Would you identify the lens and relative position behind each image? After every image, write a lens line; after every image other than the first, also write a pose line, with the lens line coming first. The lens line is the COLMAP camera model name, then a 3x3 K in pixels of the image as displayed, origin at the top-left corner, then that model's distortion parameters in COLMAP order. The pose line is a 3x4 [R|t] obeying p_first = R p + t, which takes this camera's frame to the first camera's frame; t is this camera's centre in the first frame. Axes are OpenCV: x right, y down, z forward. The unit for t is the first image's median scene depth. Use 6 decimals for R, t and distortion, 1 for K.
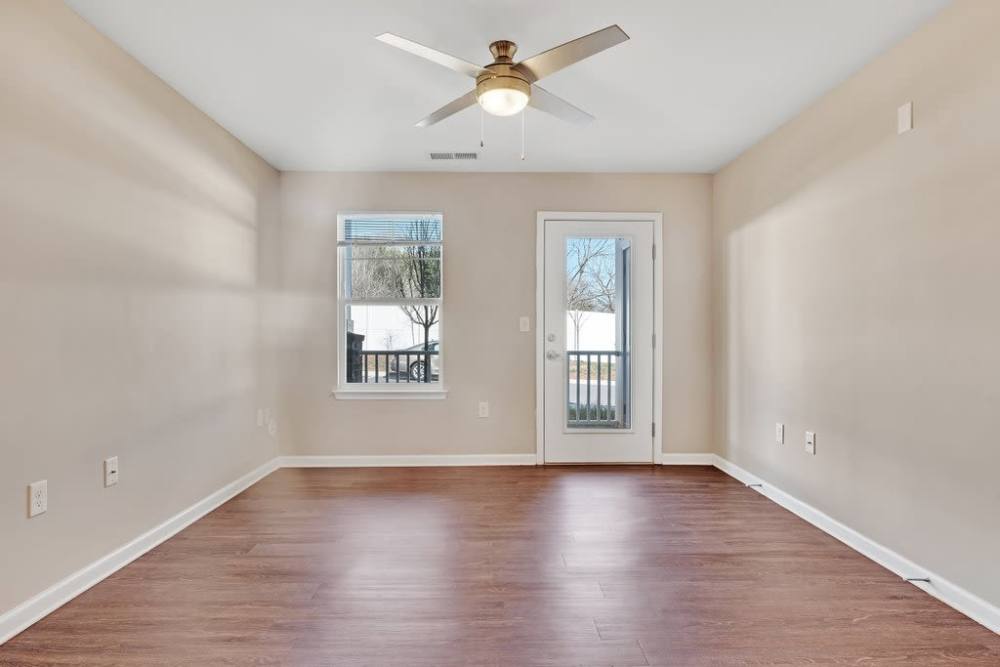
lens RADIAL K [[543.7, 0, 500.0], [0, 543.7, 333.5], [0, 0, 1]] dist [0.000022, -0.000899]
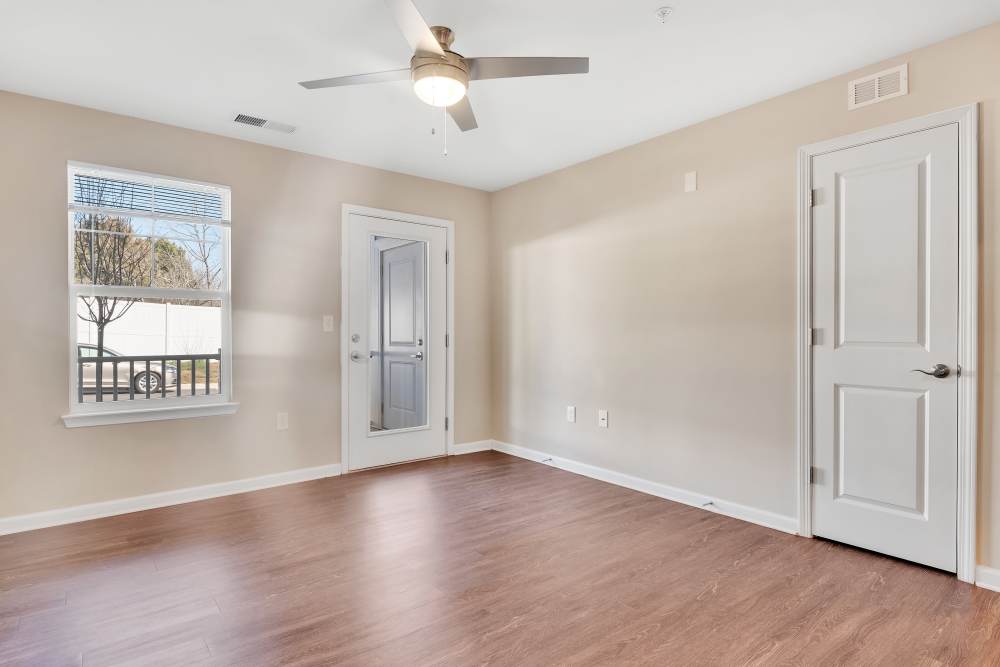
lens RADIAL K [[531.0, 0, 500.0], [0, 531.0, 333.5], [0, 0, 1]] dist [0.000284, -0.000167]
pose [[0.793017, -0.000909, 0.609199, -0.278662], [0.000402, 0.999999, 0.000969, -0.001113], [-0.609199, -0.000524, 0.793017, 0.114962]]
